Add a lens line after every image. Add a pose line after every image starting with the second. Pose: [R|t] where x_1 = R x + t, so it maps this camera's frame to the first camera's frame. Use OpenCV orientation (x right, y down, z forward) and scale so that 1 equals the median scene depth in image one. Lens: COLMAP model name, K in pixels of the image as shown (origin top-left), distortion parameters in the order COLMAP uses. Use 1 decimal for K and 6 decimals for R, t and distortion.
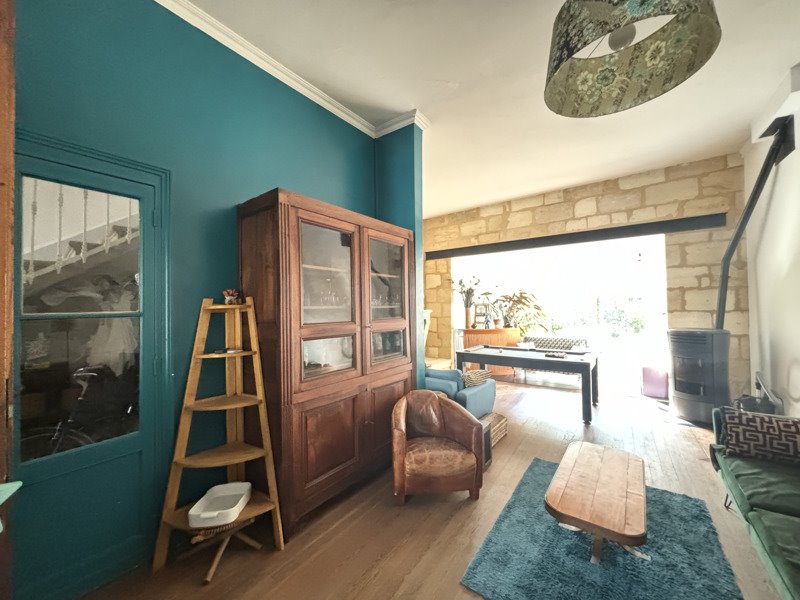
lens RADIAL K [[317.3, 0, 399.5], [0, 317.3, 297.4], [0, 0, 1]] dist [0.000377, -0.000130]
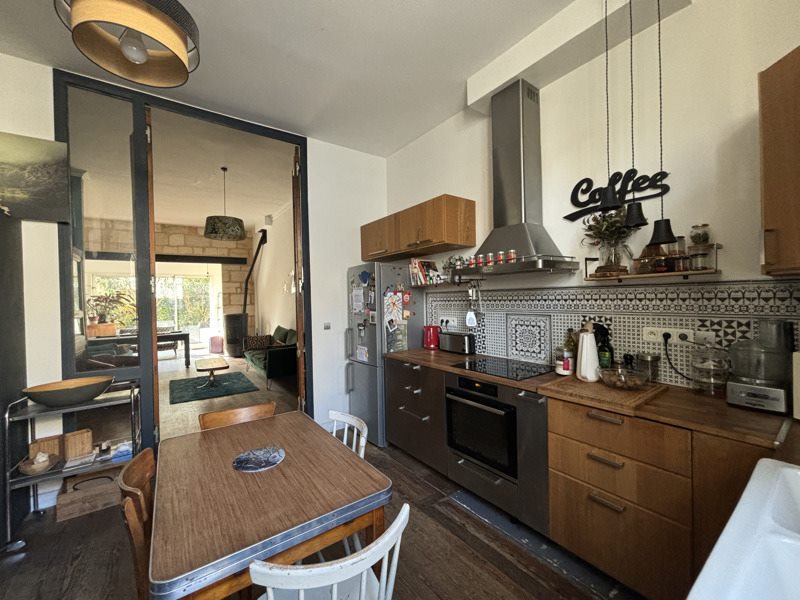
lens RADIAL K [[317.3, 0, 400.2], [0, 317.3, 298.7], [0, 0, 1]] dist [0.000377, -0.000130]
pose [[0.313749, 0.002503, 0.949503, -0.636818], [-0.002602, 0.999995, -0.001776, 0.005102], [-0.949502, -0.001913, 0.313754, -0.614602]]
